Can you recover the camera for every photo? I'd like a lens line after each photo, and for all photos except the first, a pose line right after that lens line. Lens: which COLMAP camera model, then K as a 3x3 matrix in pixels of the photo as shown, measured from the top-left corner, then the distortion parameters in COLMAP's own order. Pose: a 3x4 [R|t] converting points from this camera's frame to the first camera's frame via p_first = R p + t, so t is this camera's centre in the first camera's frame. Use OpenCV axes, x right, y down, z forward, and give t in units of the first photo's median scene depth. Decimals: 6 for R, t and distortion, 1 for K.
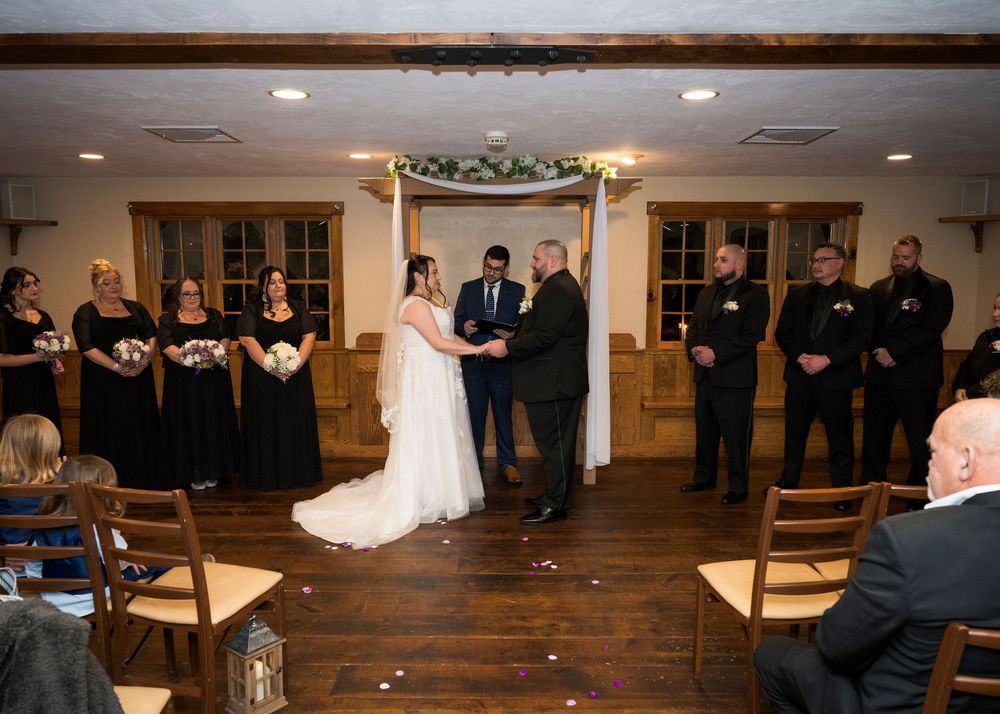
lens RADIAL K [[1043.3, 0, 500.0], [0, 1043.3, 357.0], [0, 0, 1]] dist [0.006427, 0.002691]
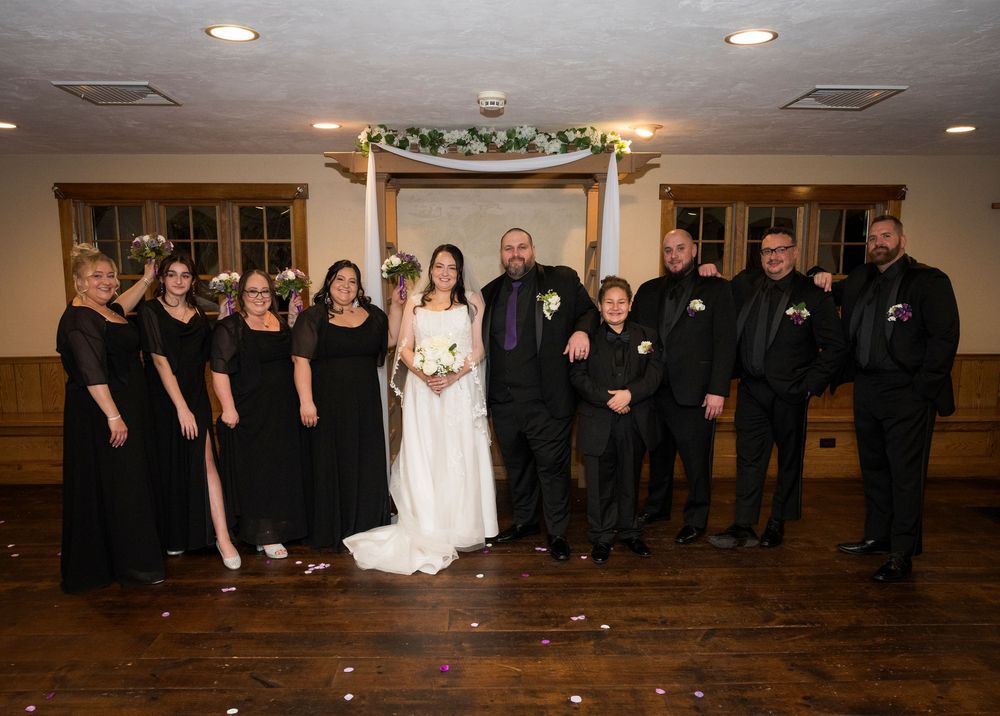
lens RADIAL K [[1028.2, 0, 500.0], [0, 1028.2, 394.7], [0, 0, 1]] dist [0.009414, -0.007733]
pose [[0.999602, -0.003943, 0.027950, -0.018309], [0.002911, 0.999316, 0.036869, -0.006762], [-0.028077, -0.036773, 0.998929, 0.163879]]
